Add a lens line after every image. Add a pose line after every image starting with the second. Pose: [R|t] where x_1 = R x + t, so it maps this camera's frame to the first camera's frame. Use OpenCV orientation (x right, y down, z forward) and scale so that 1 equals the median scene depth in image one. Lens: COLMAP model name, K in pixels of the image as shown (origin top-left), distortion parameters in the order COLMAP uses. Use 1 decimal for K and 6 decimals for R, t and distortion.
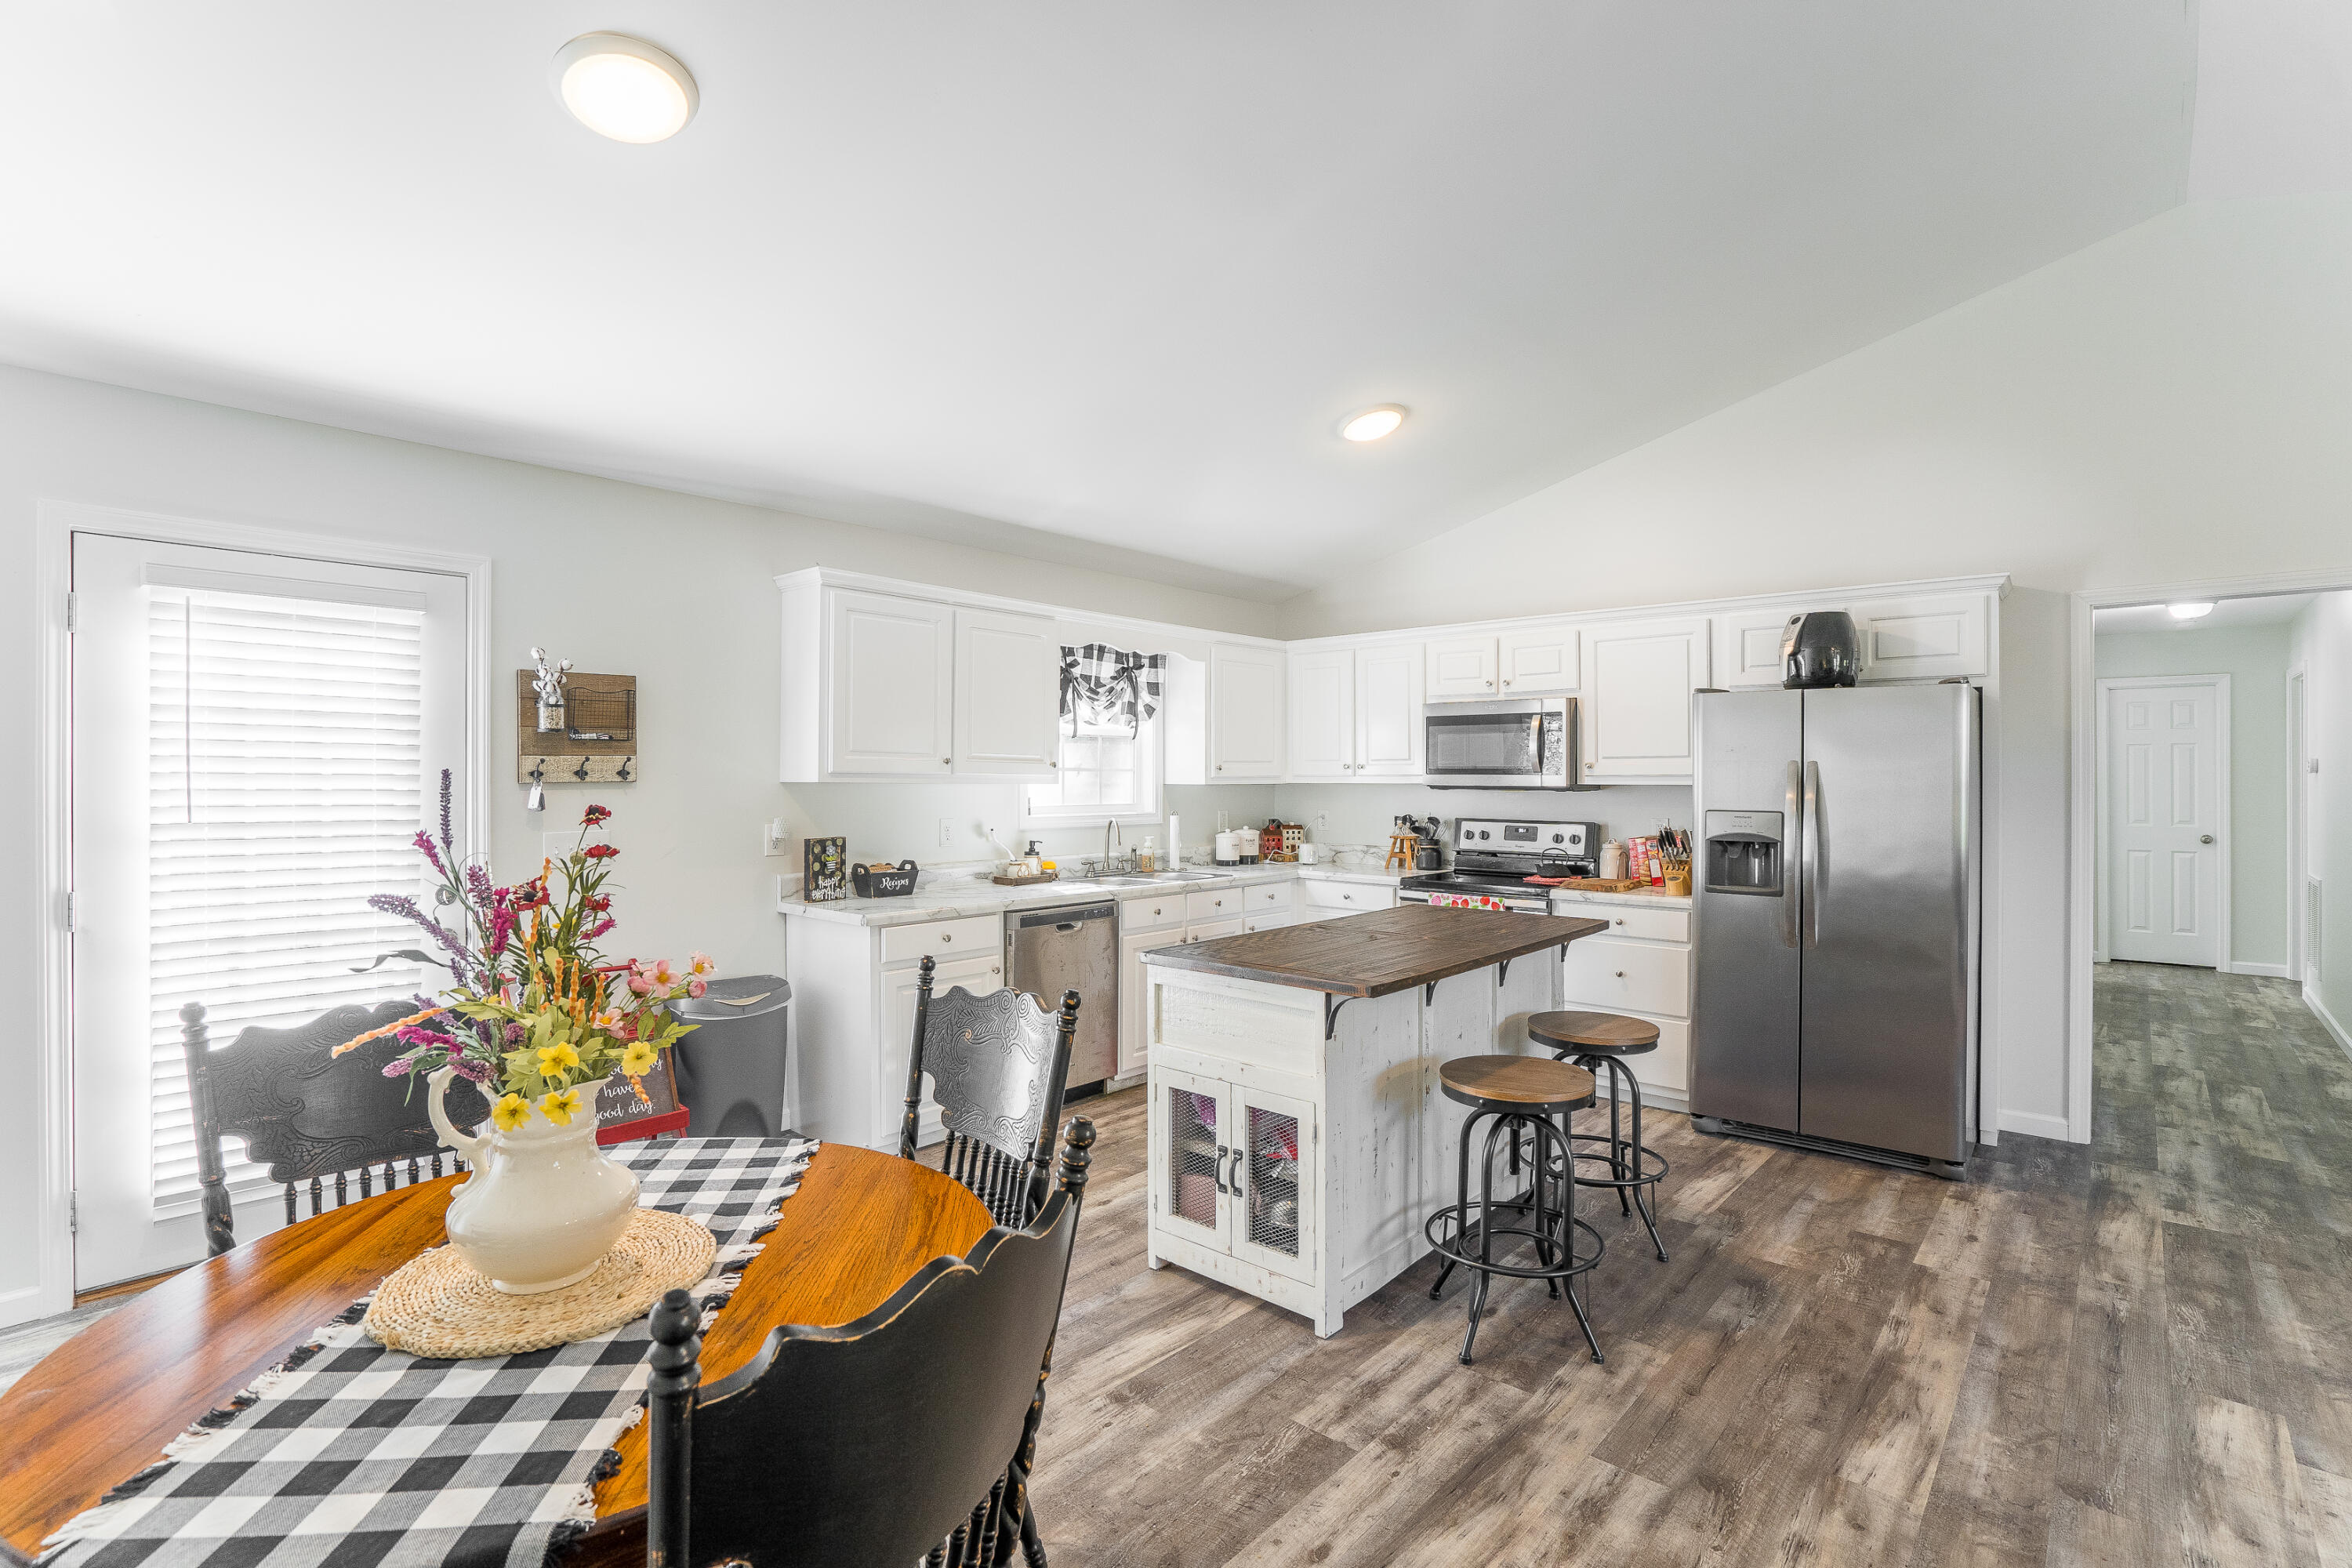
lens RADIAL K [[1137.5, 0, 1175.2], [0, 1137.5, 777.9], [0, 0, 1]] dist [-0.005134, -0.000530]
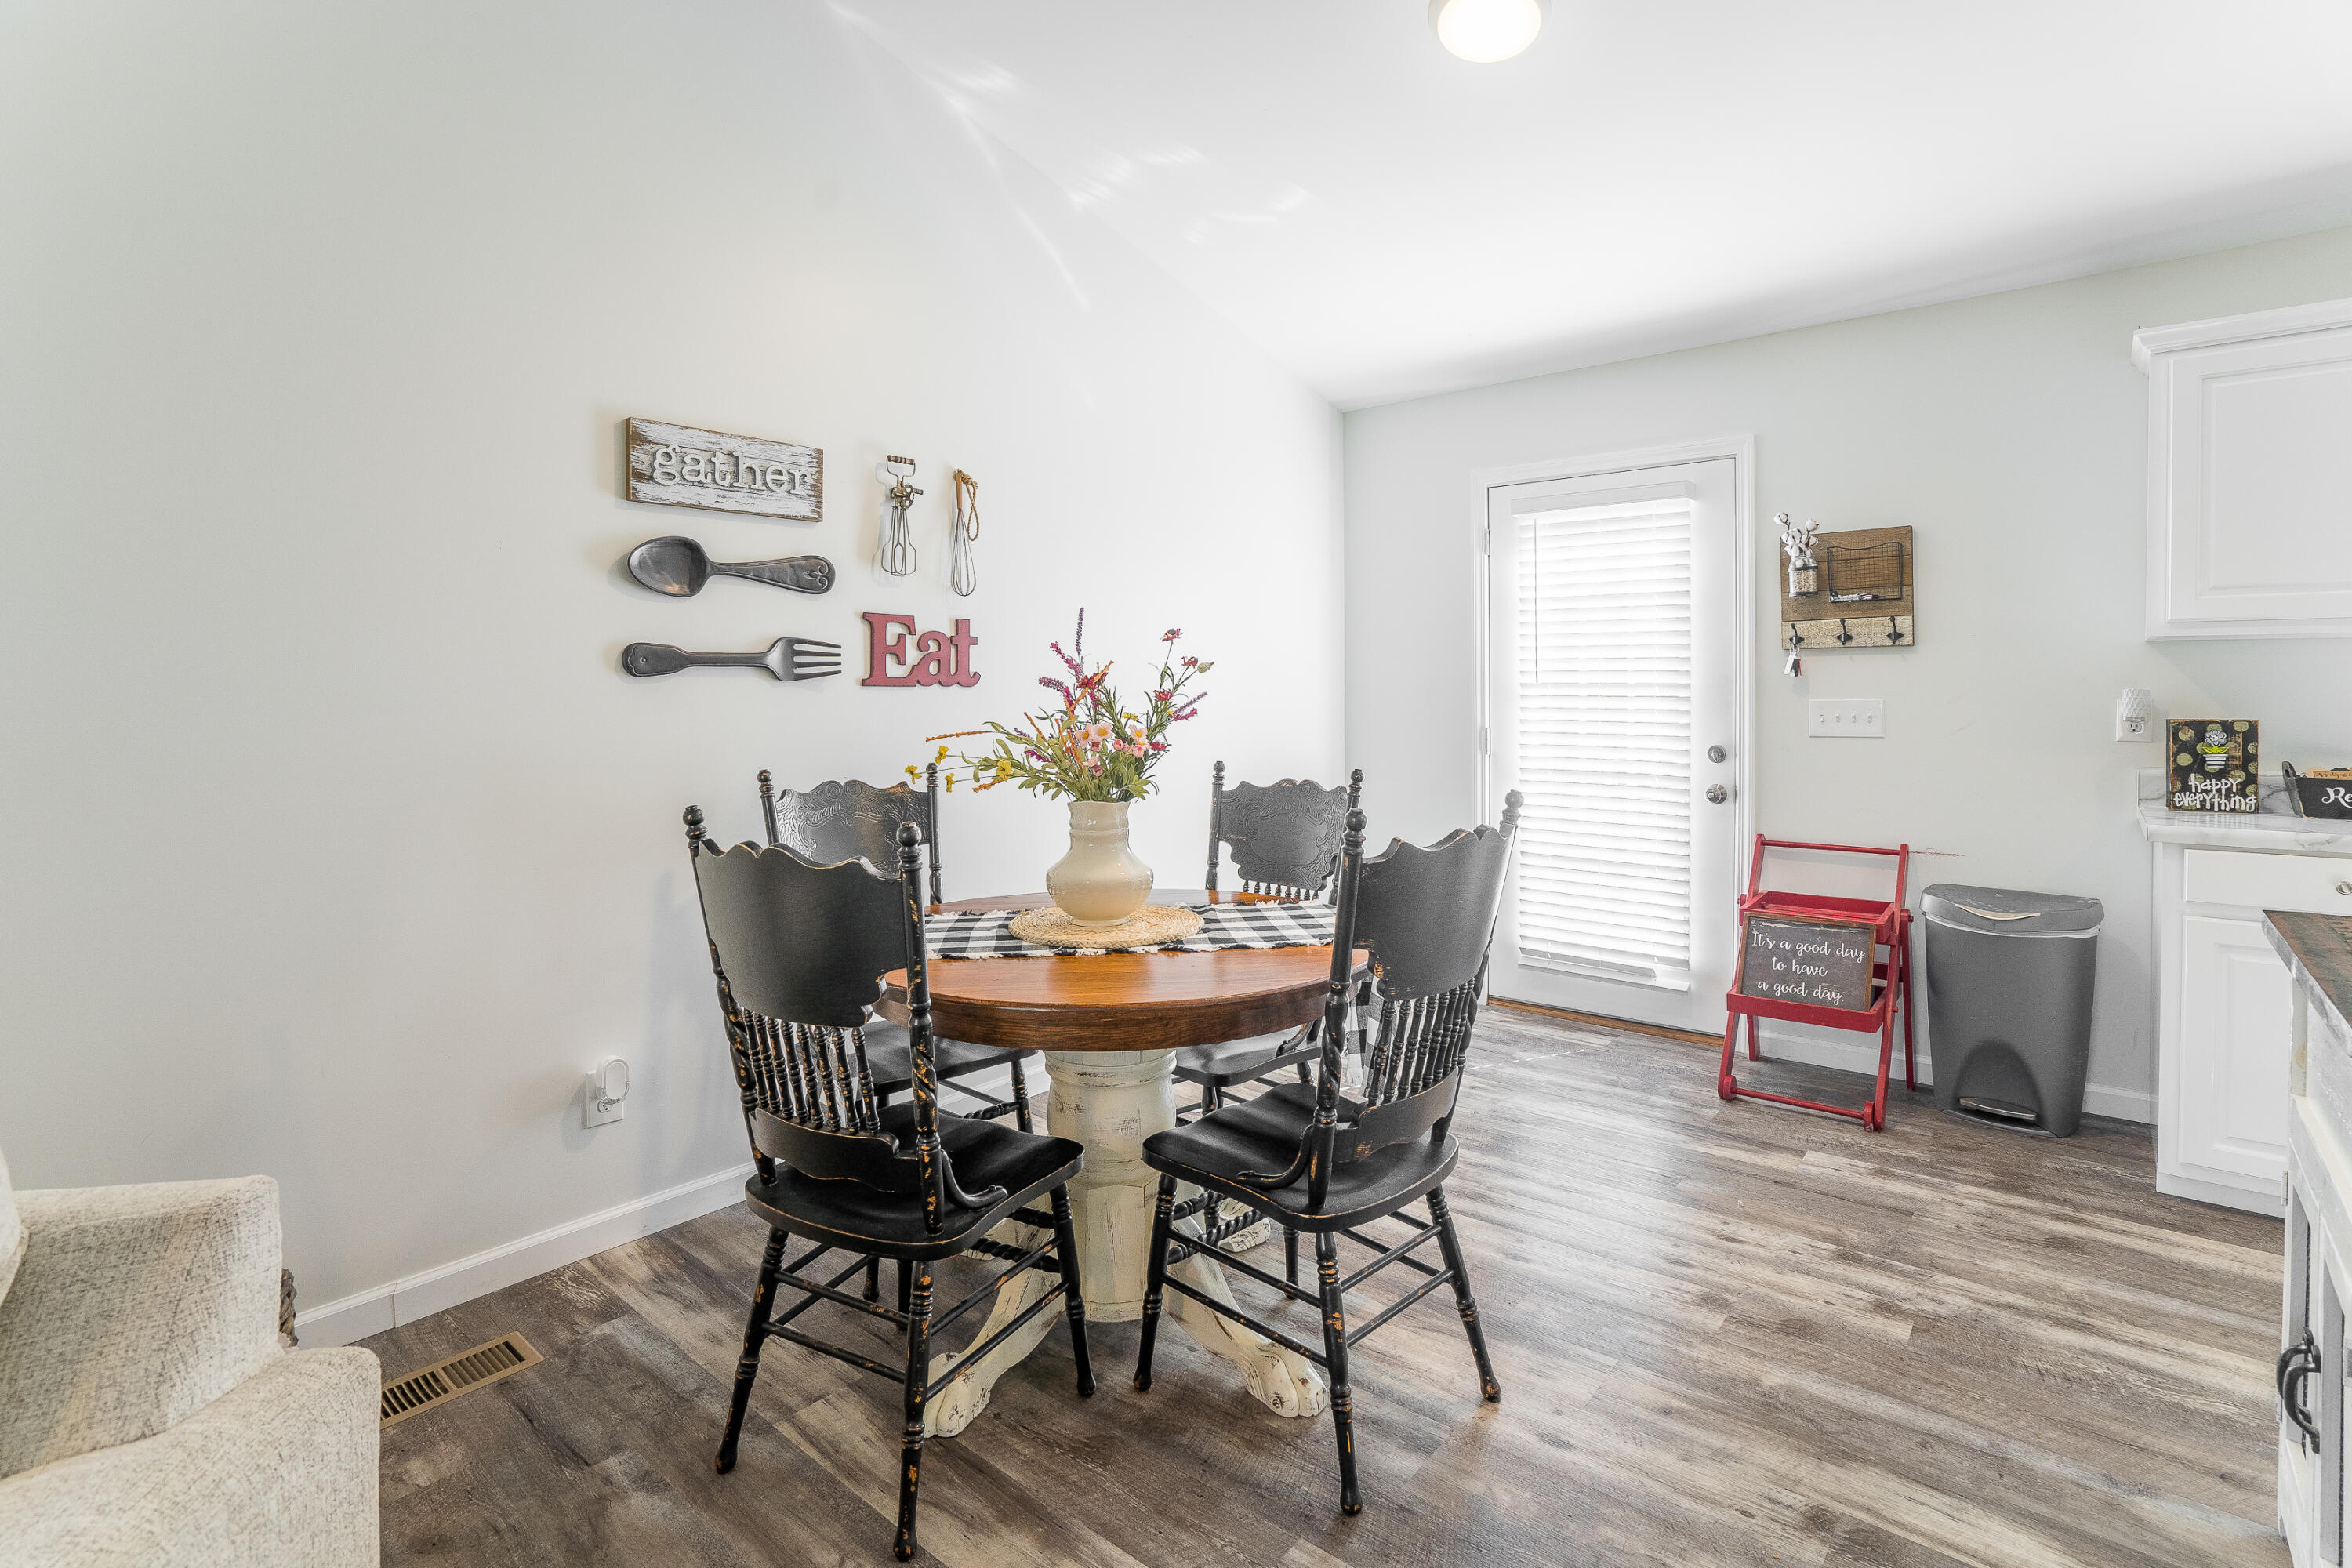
lens RADIAL K [[1137.5, 0, 1179.1], [0, 1137.5, 708.6], [0, 0, 1]] dist [-0.005134, -0.000530]
pose [[0.034026, 0.008190, -0.999387, 0.398951], [-0.003148, 0.999962, 0.008088, 0.048722], [0.999416, 0.002871, 0.034050, 0.409715]]
